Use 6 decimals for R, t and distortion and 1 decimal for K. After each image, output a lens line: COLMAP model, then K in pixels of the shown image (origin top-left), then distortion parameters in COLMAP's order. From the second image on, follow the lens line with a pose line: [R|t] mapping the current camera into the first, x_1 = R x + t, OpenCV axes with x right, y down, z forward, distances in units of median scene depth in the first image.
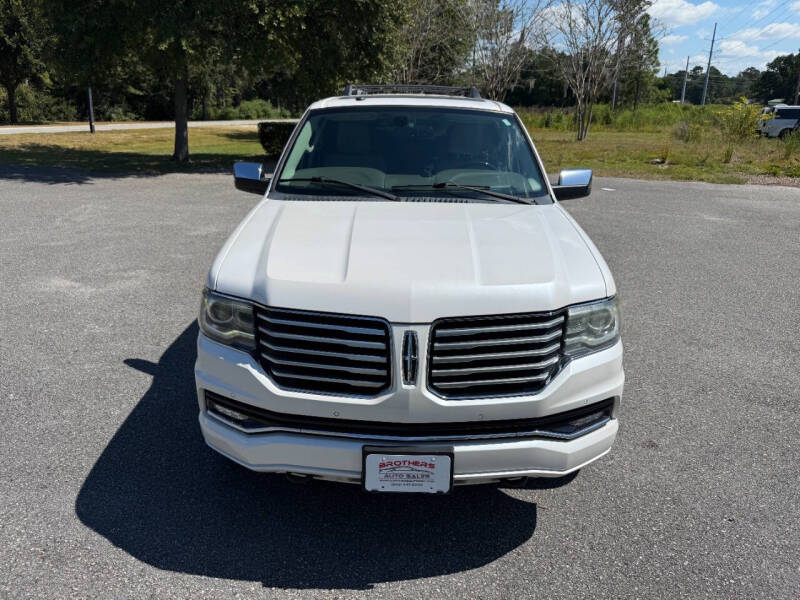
lens RADIAL K [[579.7, 0, 402.3], [0, 579.7, 285.6], [0, 0, 1]] dist [0.002773, 0.001243]
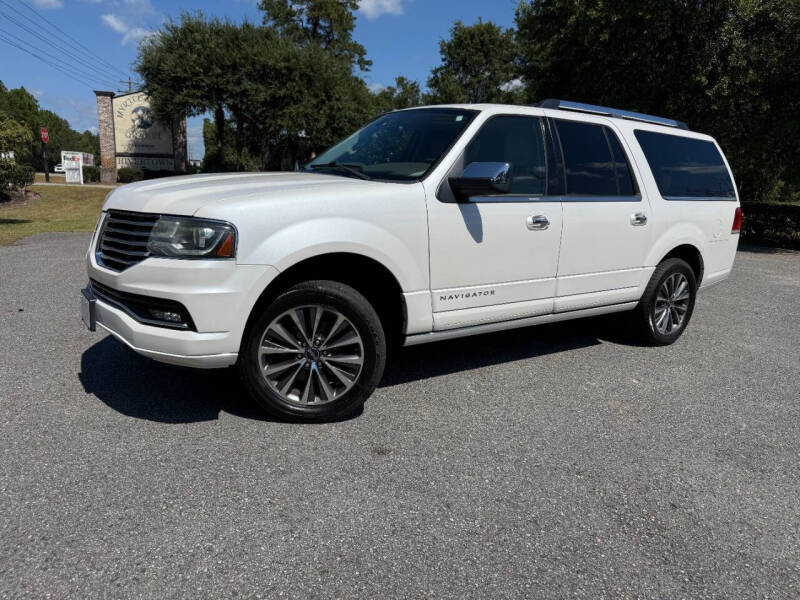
lens RADIAL K [[574.1, 0, 410.3], [0, 574.1, 301.6], [0, 0, 1]] dist [0.017826, -0.004066]
pose [[0.617949, 0.171799, -0.767218, 1.509634], [-0.268263, 0.963346, -0.000353, 0.068388], [0.739036, 0.206034, 0.641386, 0.601678]]
